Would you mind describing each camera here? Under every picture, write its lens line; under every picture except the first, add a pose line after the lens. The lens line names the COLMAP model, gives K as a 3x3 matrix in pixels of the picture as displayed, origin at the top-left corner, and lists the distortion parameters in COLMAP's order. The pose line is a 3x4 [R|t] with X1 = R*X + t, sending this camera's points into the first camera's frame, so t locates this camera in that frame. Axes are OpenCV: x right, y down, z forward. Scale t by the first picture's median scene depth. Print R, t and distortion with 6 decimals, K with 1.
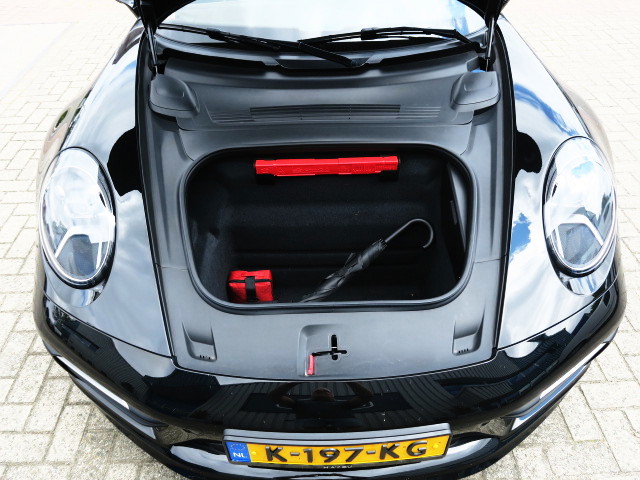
lens RADIAL K [[491.8, 0, 320.0], [0, 491.8, 240.0], [0, 0, 1]] dist [-0.029075, -0.000239]
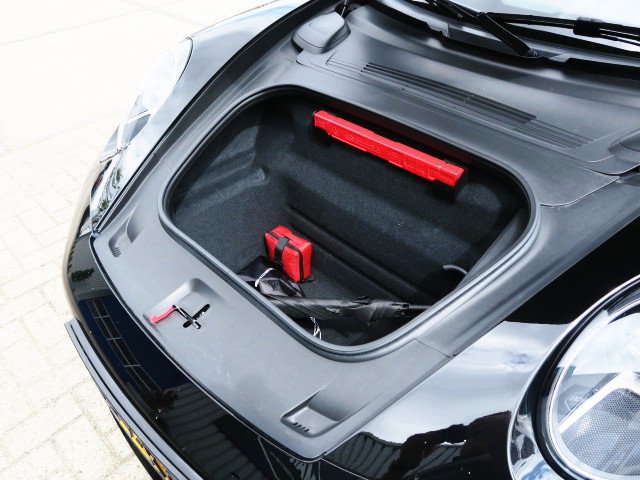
lens RADIAL K [[491.8, 0, 320.0], [0, 491.8, 240.0], [0, 0, 1]] dist [-0.029075, -0.000239]
pose [[0.680047, 0.462089, -0.569218, 0.447707], [-0.479857, 0.867518, 0.130961, -0.074528], [0.554322, 0.184084, 0.811690, 0.331782]]
